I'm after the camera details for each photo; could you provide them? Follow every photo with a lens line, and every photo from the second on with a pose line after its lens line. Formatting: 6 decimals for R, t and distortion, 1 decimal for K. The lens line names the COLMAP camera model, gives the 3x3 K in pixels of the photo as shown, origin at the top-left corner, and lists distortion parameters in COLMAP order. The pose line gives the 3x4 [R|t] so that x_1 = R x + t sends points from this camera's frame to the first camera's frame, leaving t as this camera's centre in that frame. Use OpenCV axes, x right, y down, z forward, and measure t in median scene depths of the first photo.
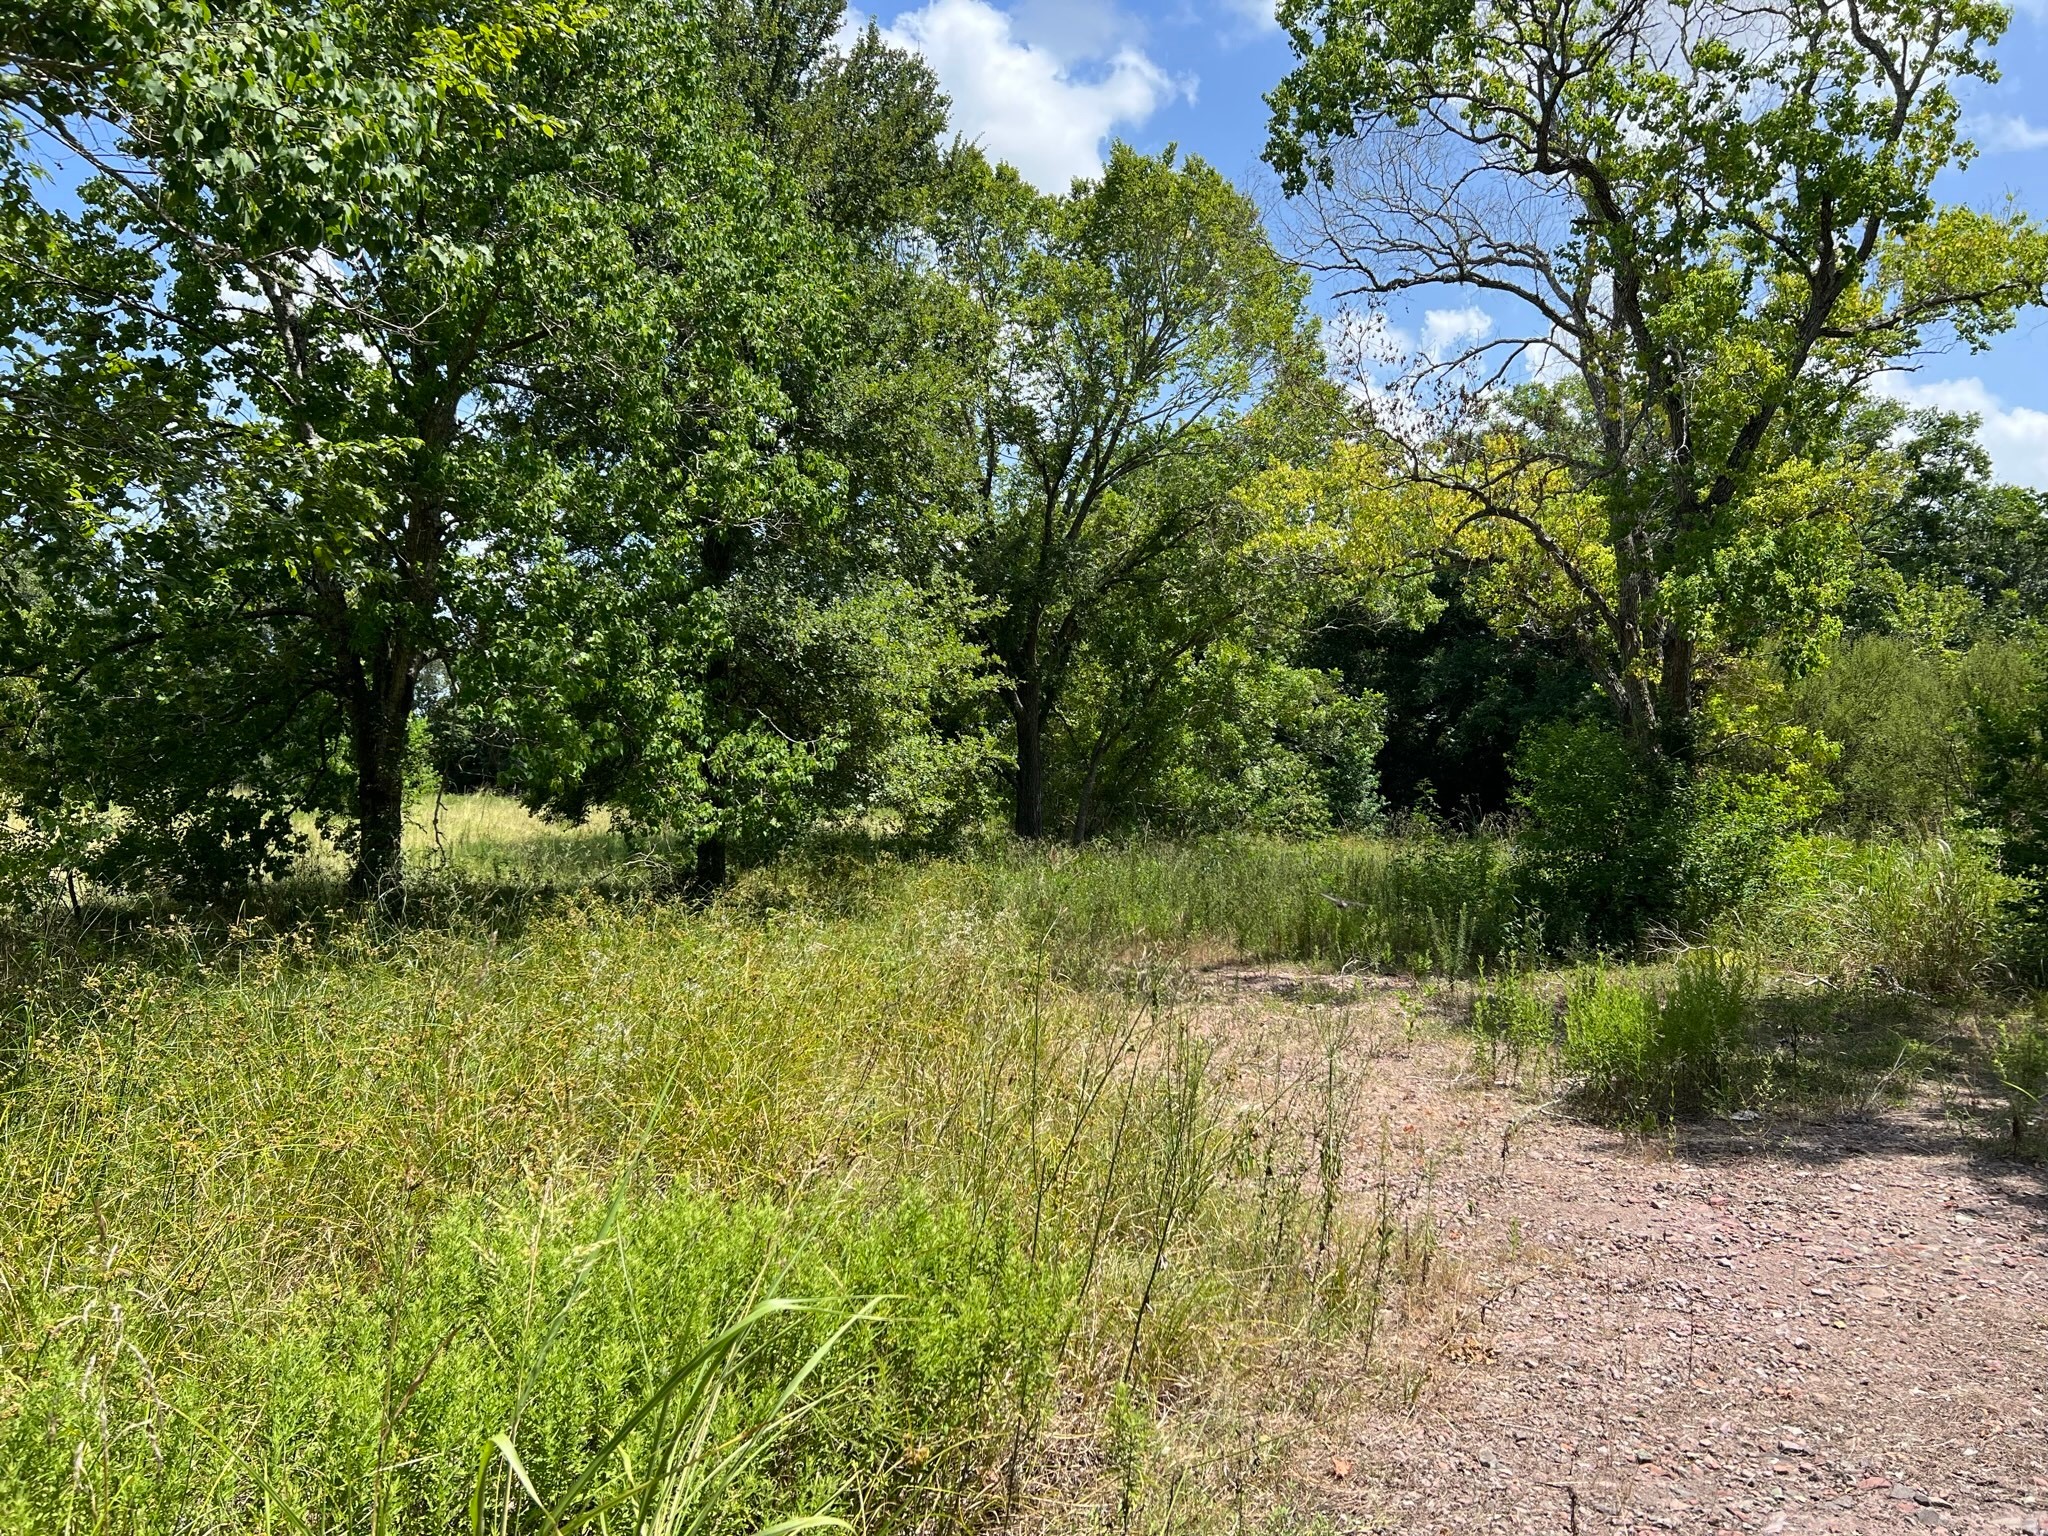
lens RADIAL K [[1537.7, 0, 1026.8], [0, 1537.7, 769.1], [0, 0, 1]] dist [0.054597, -0.062725]
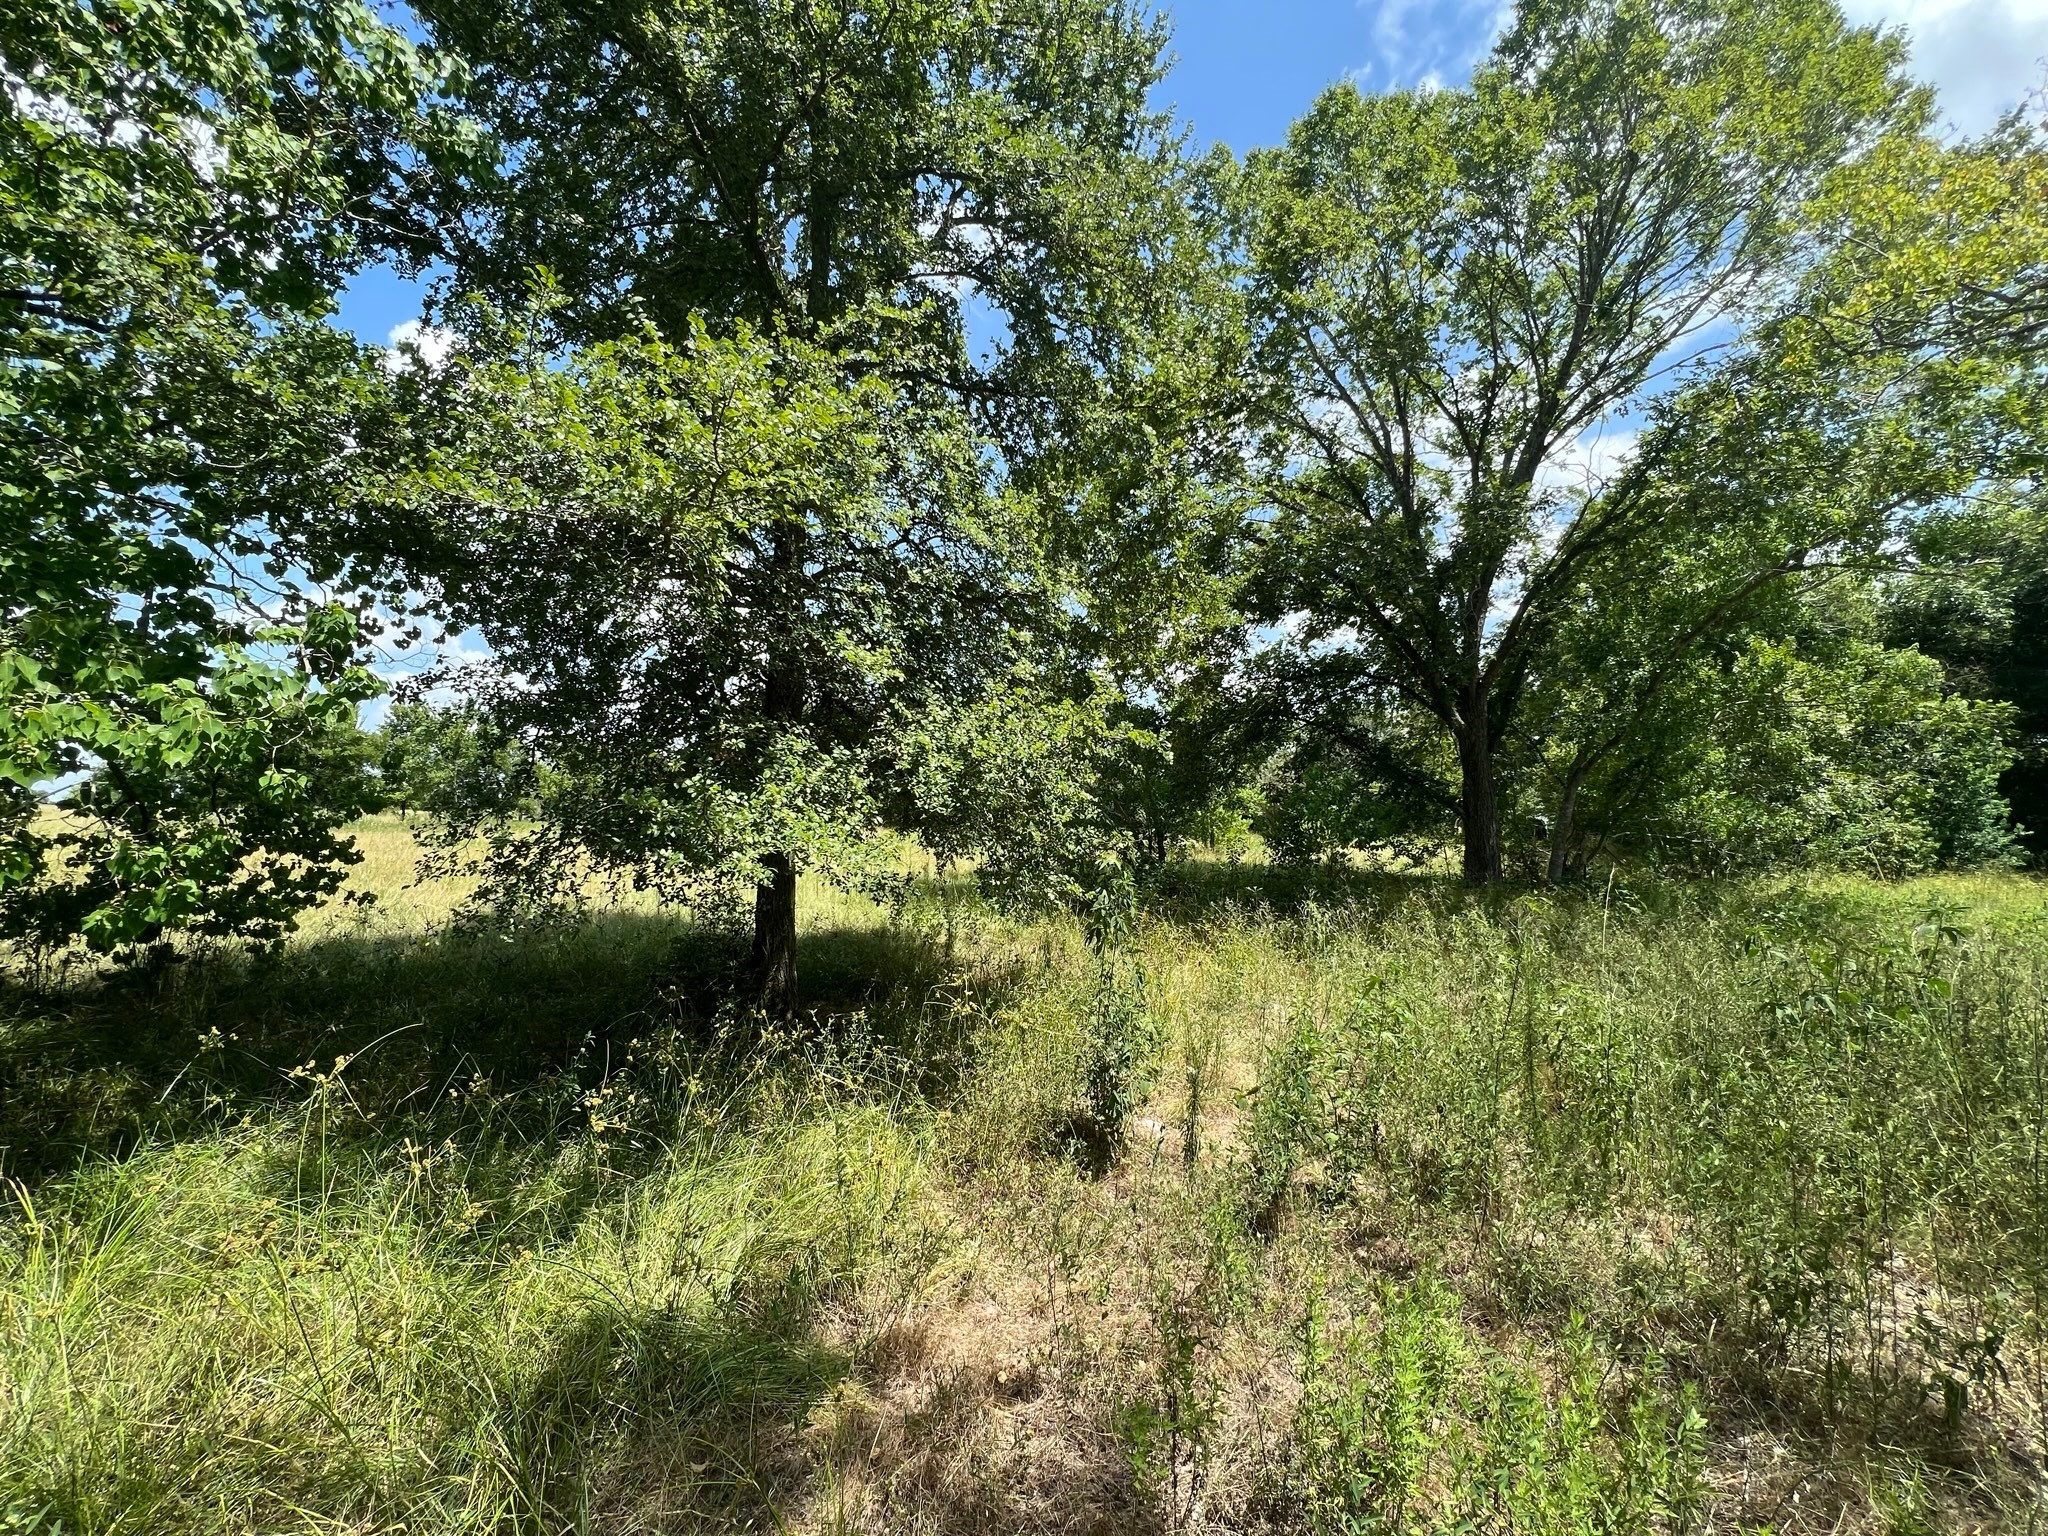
lens RADIAL K [[816.9, 0, 1039.5], [0, 816.9, 780.0], [0, 0, 1]] dist [0.006842, -0.000710]
pose [[0.830853, -0.038257, -0.555175, 0.076279], [0.015002, 0.998811, -0.046376, 0.014078], [0.556289, 0.030203, 0.830440, 0.701472]]
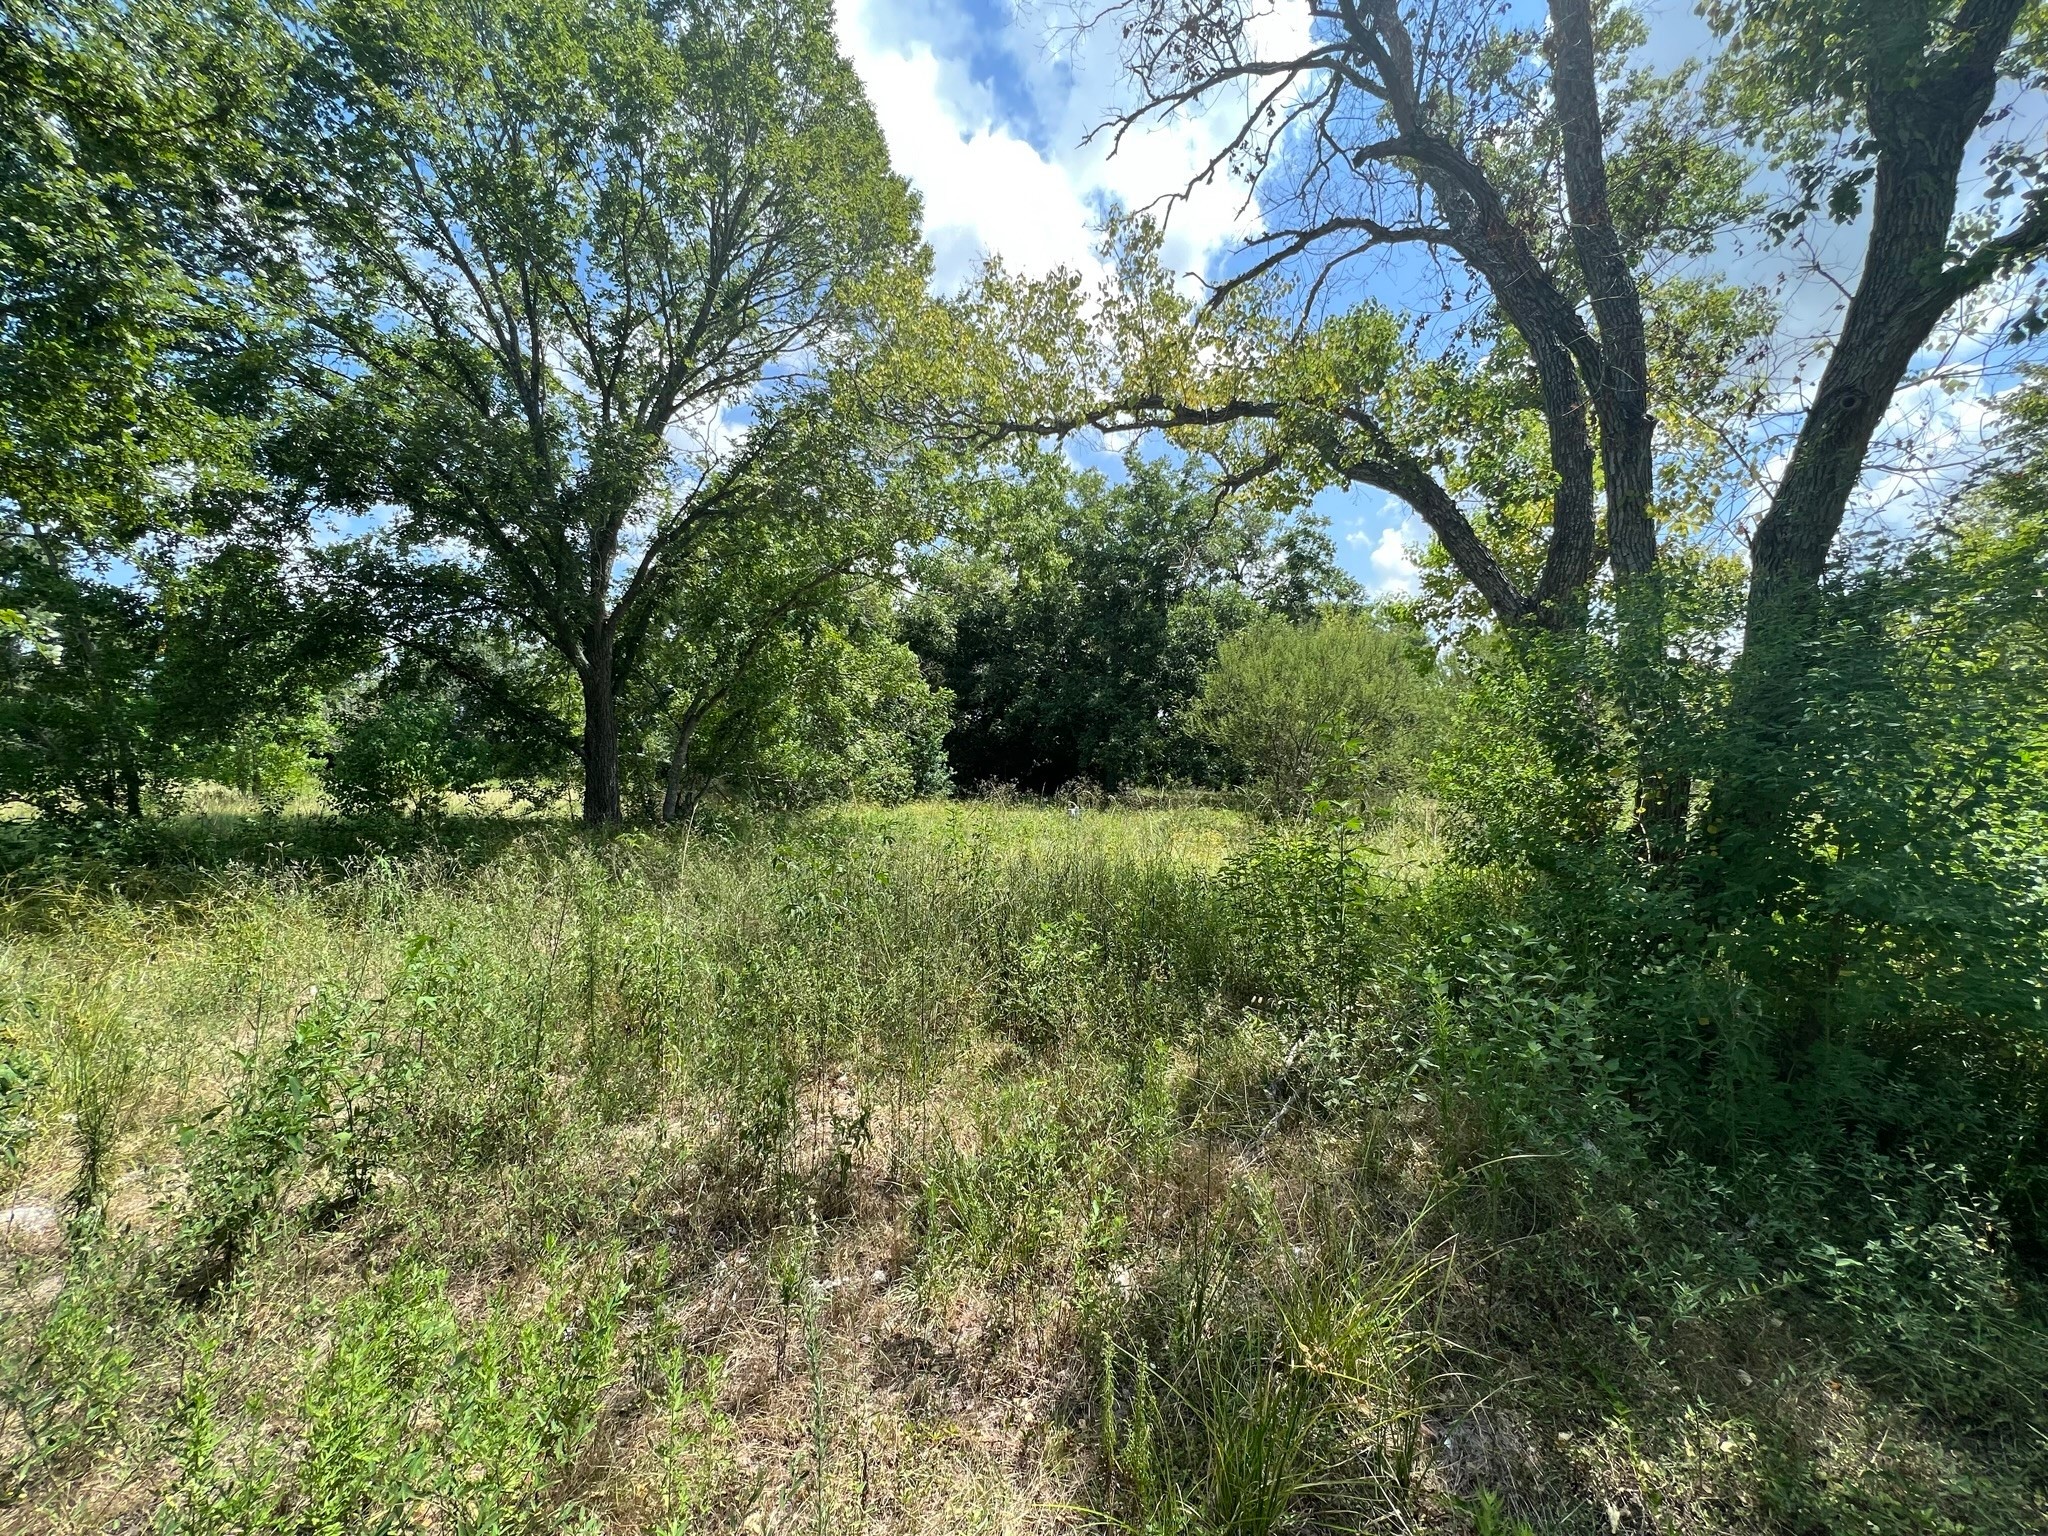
lens RADIAL K [[816.9, 0, 1020.4], [0, 816.9, 782.4], [0, 0, 1]] dist [0.006842, -0.000710]
pose [[0.935940, -0.008228, 0.352062, 0.086594], [-0.003470, 0.999463, 0.032581, 0.015047], [-0.352141, -0.031716, 0.935409, 0.706594]]
